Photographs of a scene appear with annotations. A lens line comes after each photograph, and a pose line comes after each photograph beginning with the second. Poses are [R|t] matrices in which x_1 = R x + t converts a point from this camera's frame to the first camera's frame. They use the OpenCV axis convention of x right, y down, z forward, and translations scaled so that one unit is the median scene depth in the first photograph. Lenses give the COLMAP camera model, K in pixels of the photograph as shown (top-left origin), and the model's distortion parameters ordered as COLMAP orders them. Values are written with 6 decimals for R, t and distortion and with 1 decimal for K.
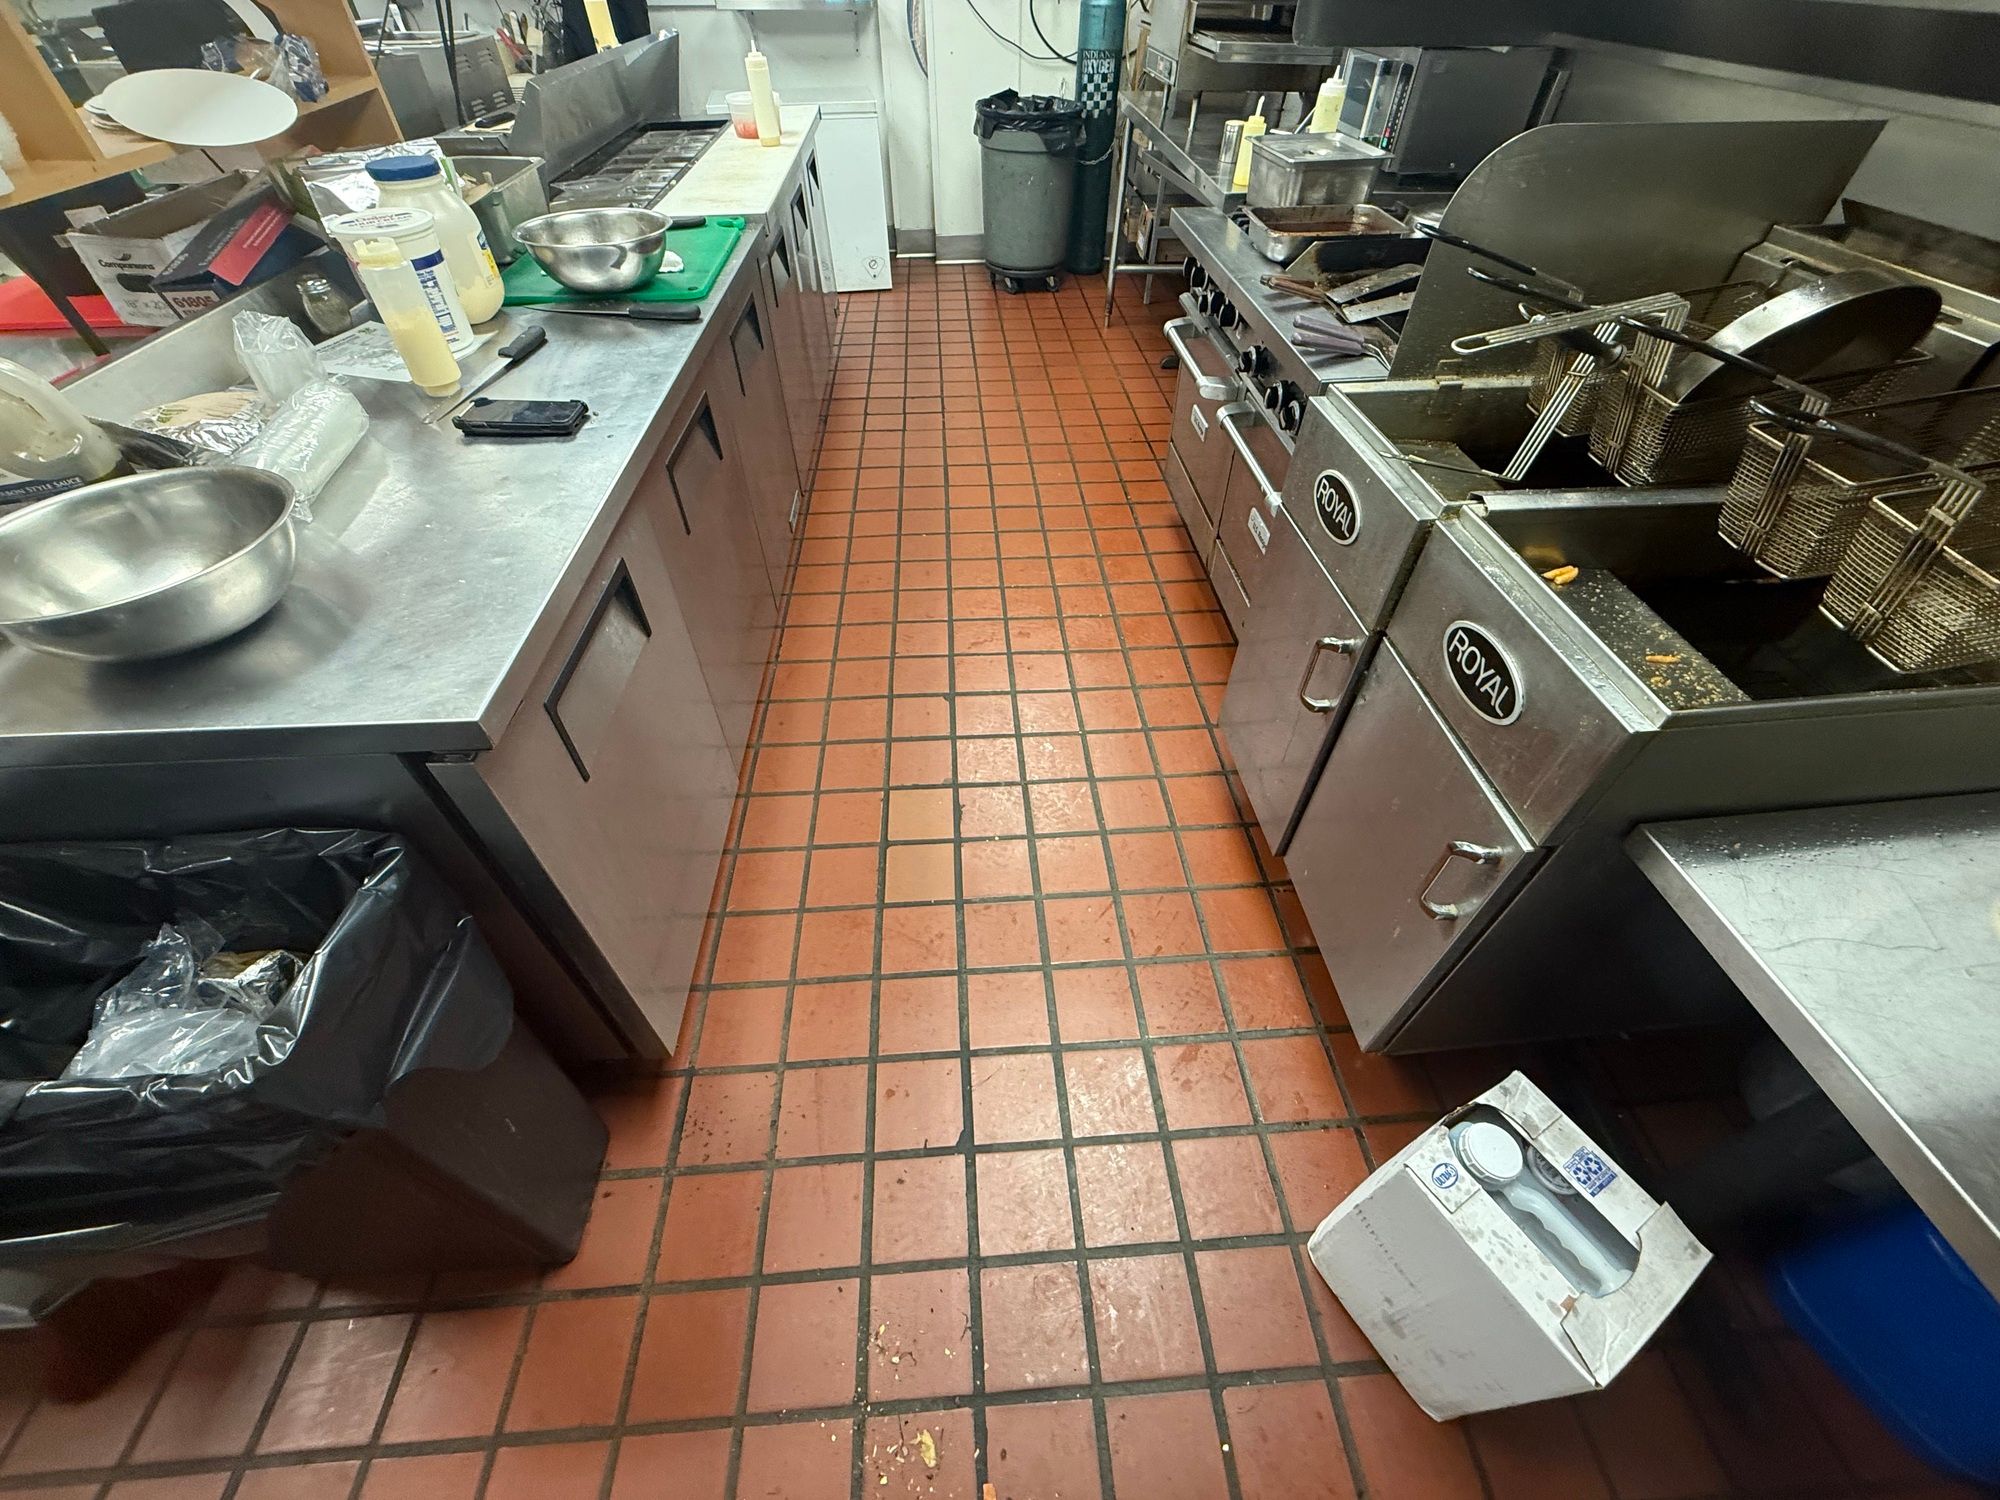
lens RADIAL K [[796.5, 0, 991.7], [0, 796.5, 755.2], [0, 0, 1]] dist [-0.000407, 0.000338]
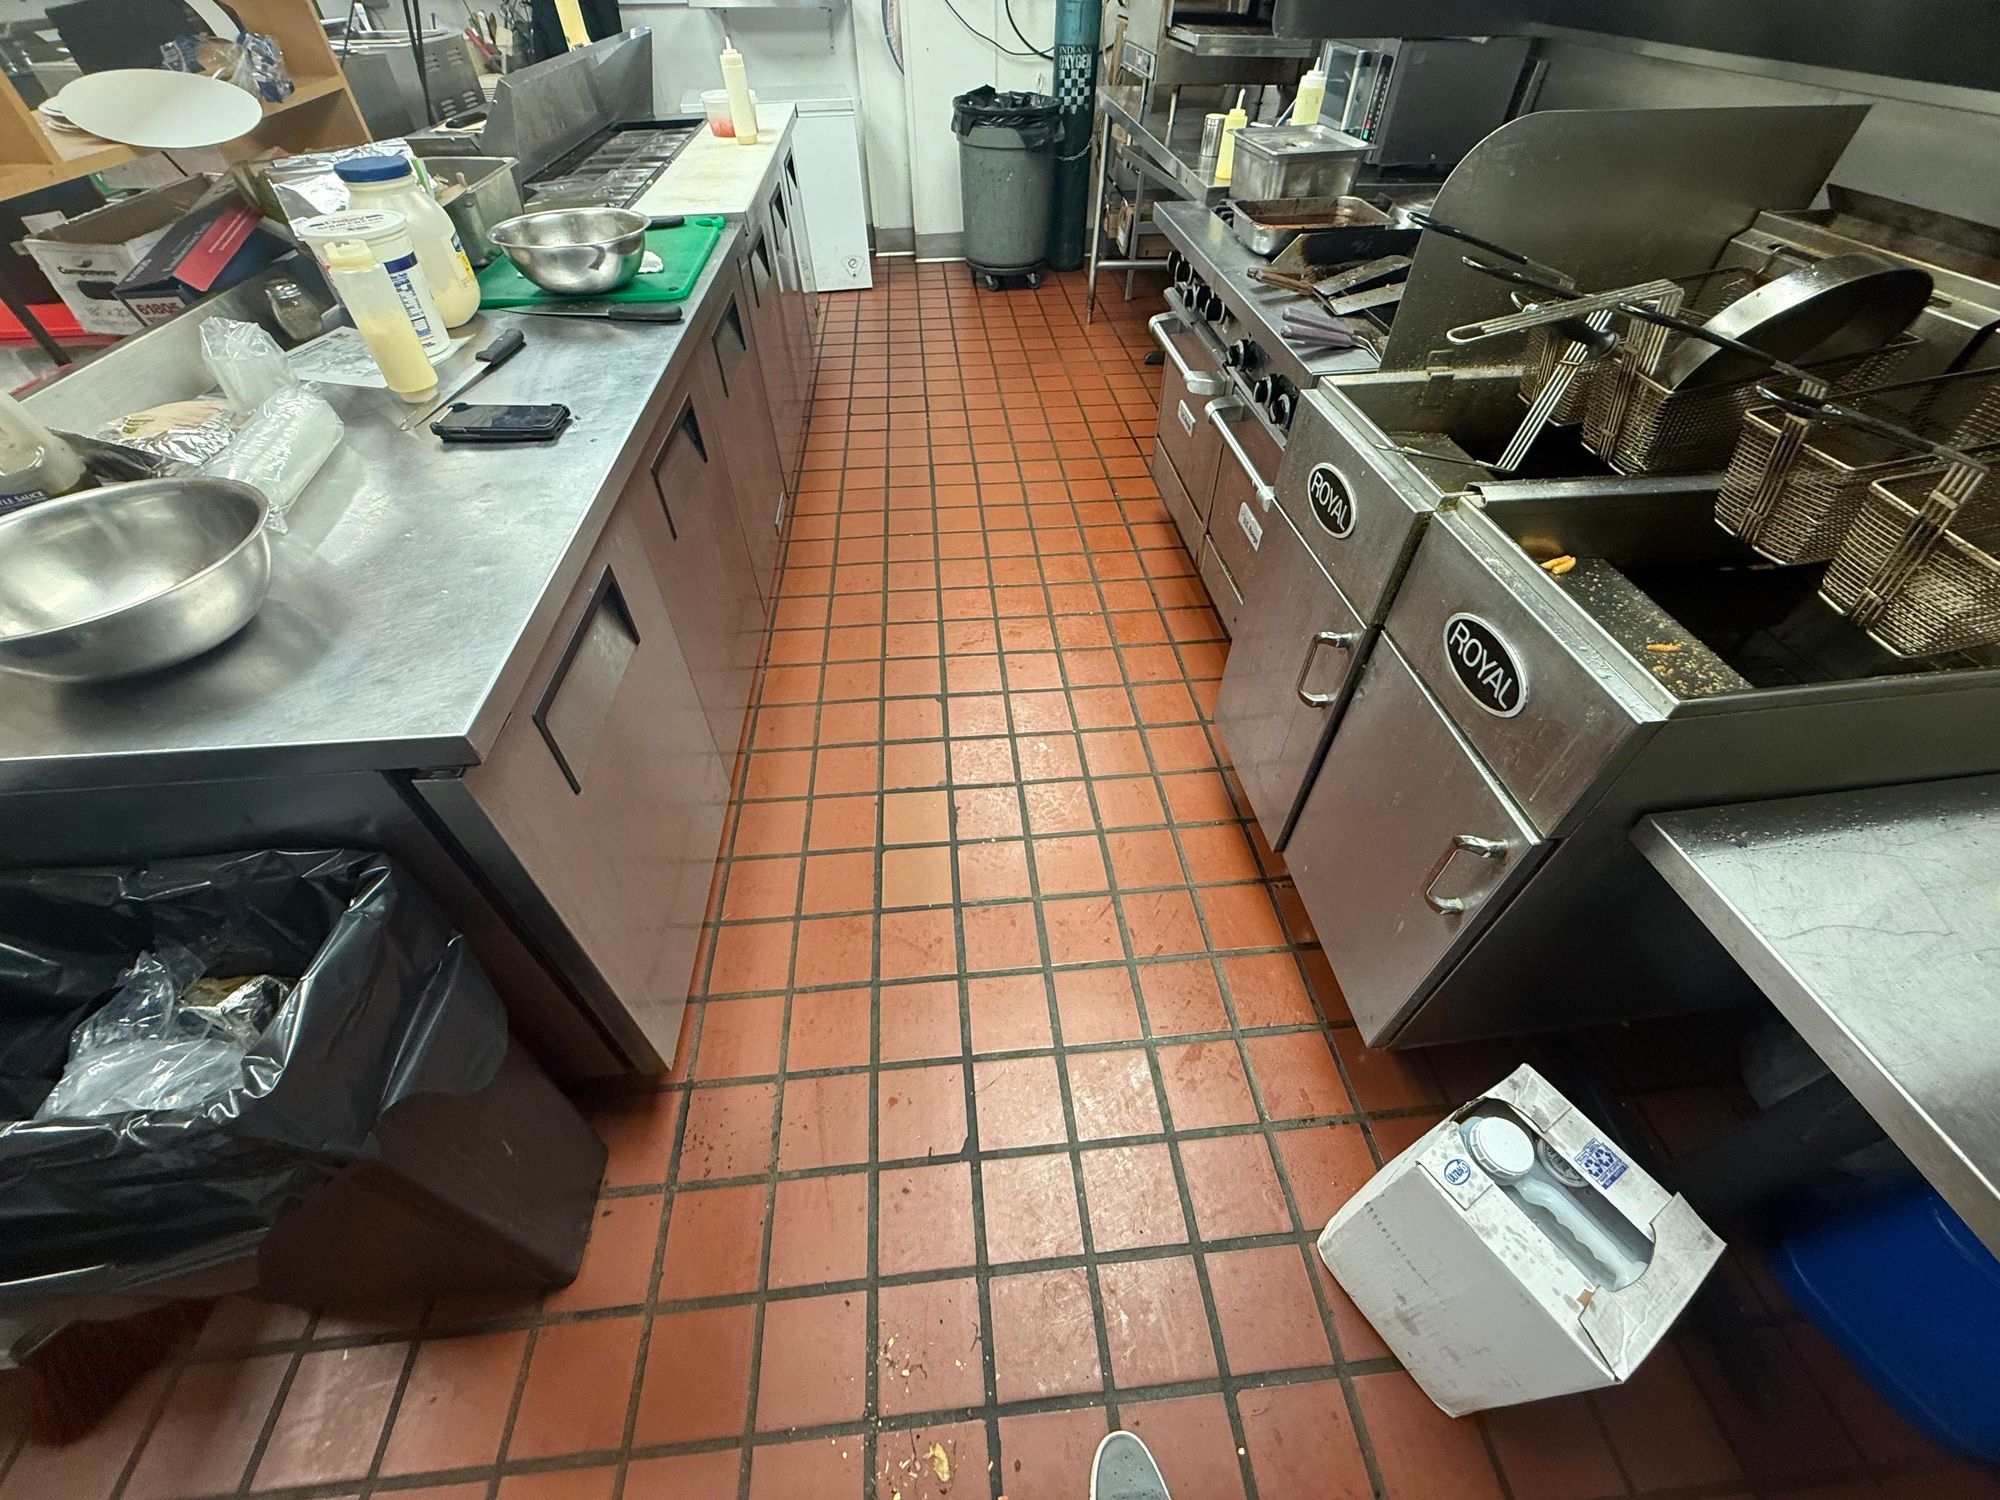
lens RADIAL K [[796.5, 0, 991.3], [0, 796.5, 754.7], [0, 0, 1]] dist [-0.000407, 0.000338]
pose [[0.999664, -0.021274, 0.014812, -0.012600], [0.021258, 0.999773, 0.001280, -0.004813], [-0.014836, -0.000965, 0.999889, 0.013305]]
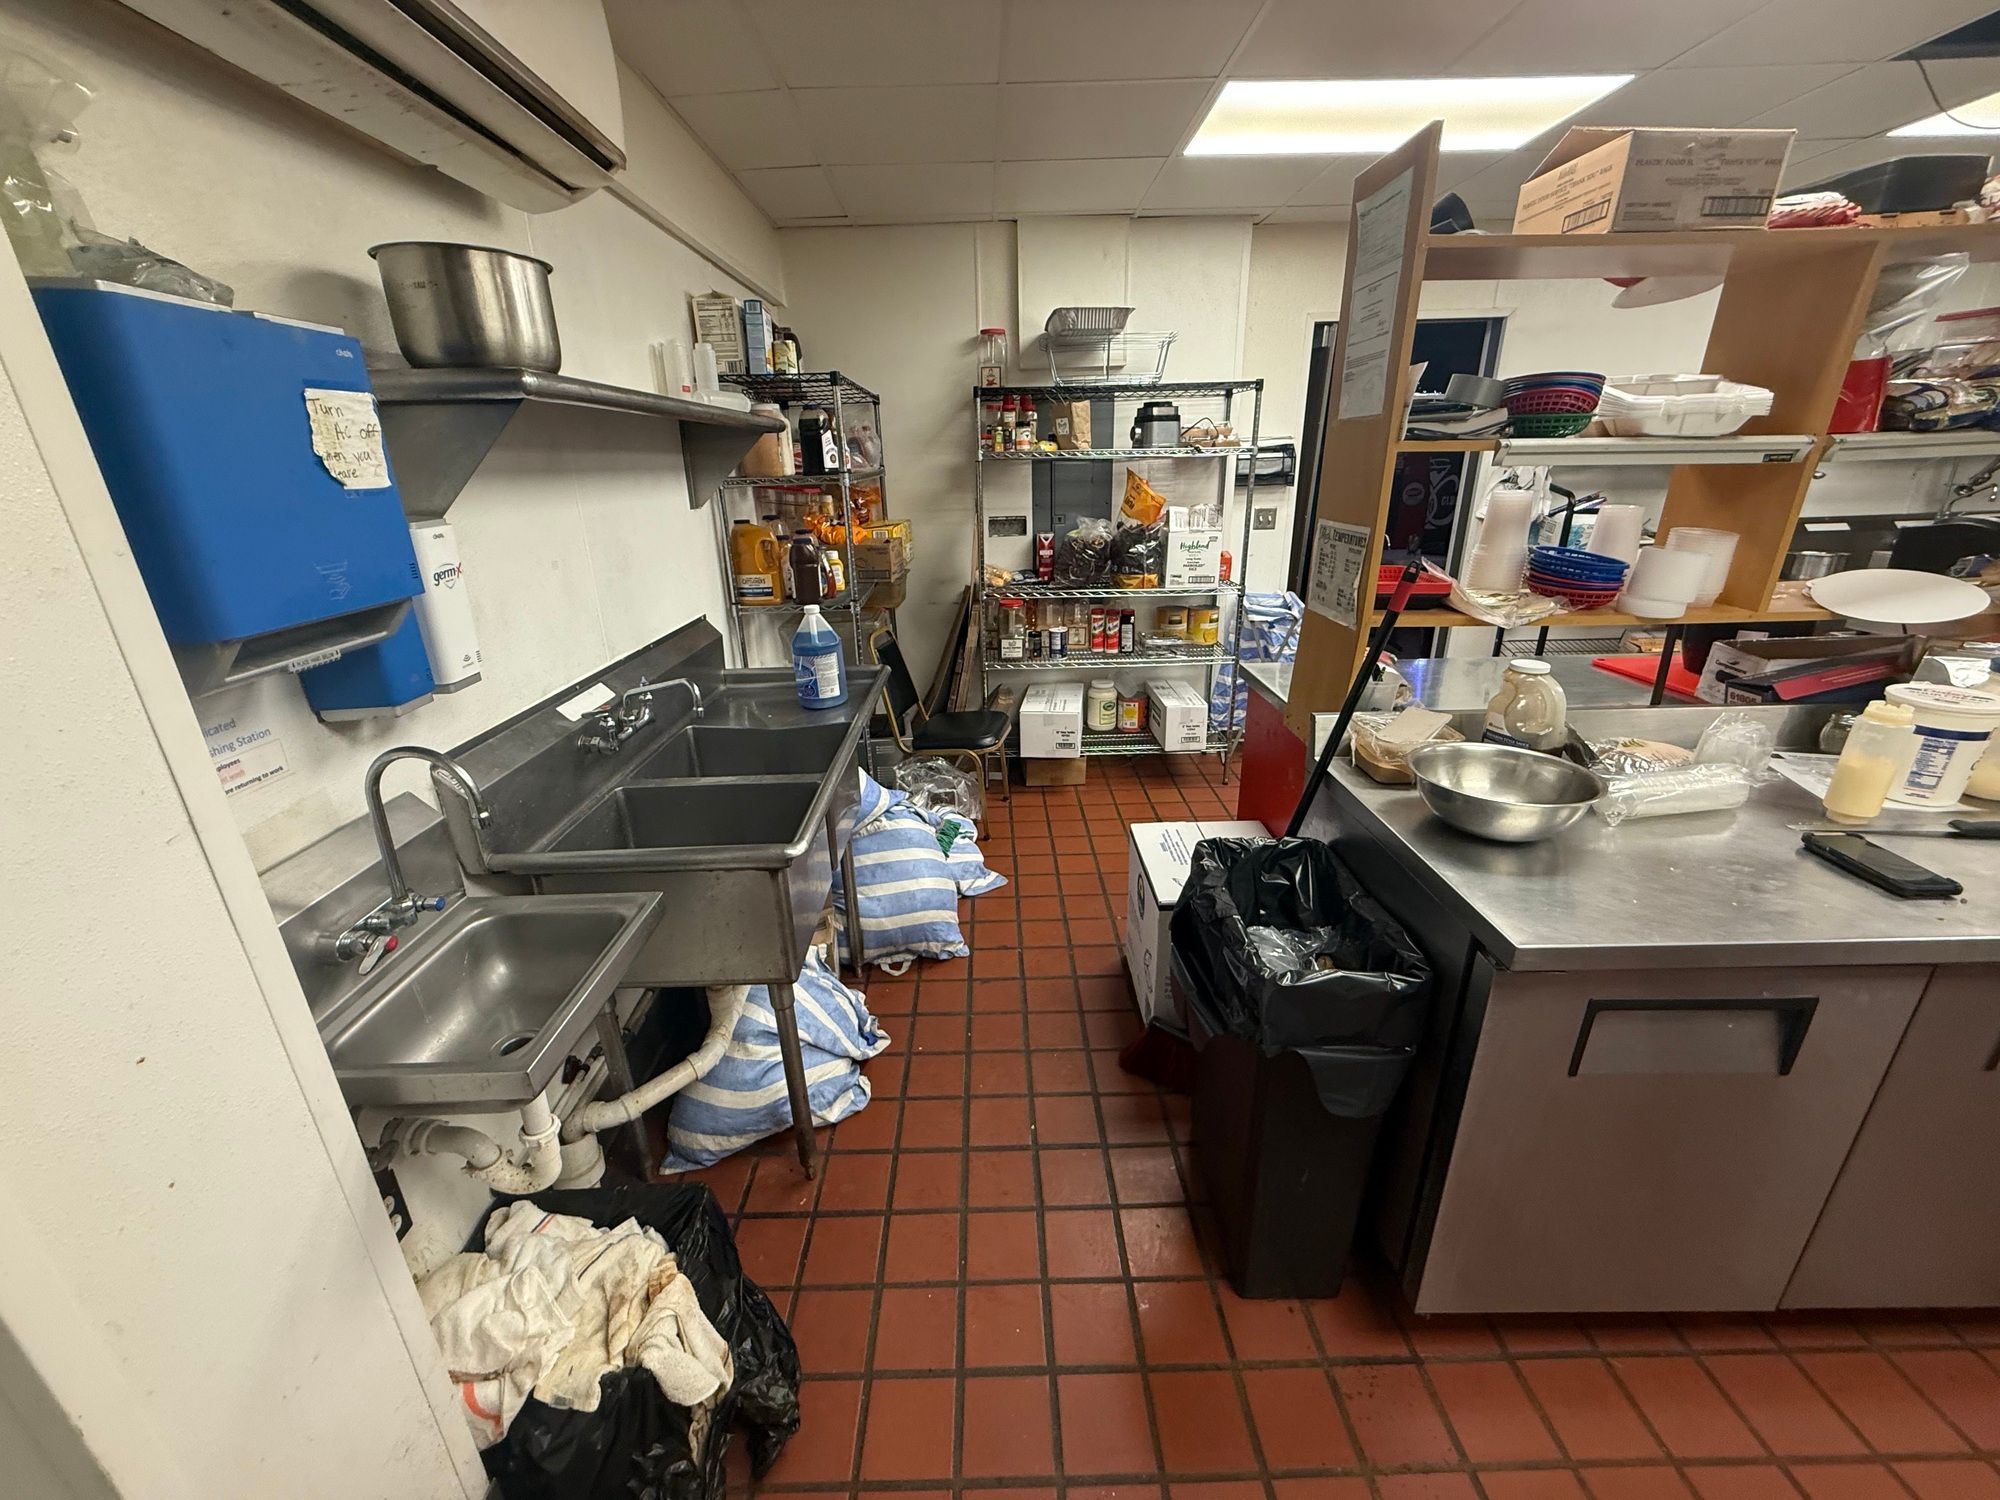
lens RADIAL K [[796.5, 0, 996.5], [0, 796.5, 753.8], [0, 0, 1]] dist [-0.000407, 0.000338]
pose [[-0.050736, 0.347970, -0.936132, 0.383427], [-0.700599, 0.655610, 0.281668, -0.012734], [0.711750, 0.670143, 0.210524, -0.117388]]
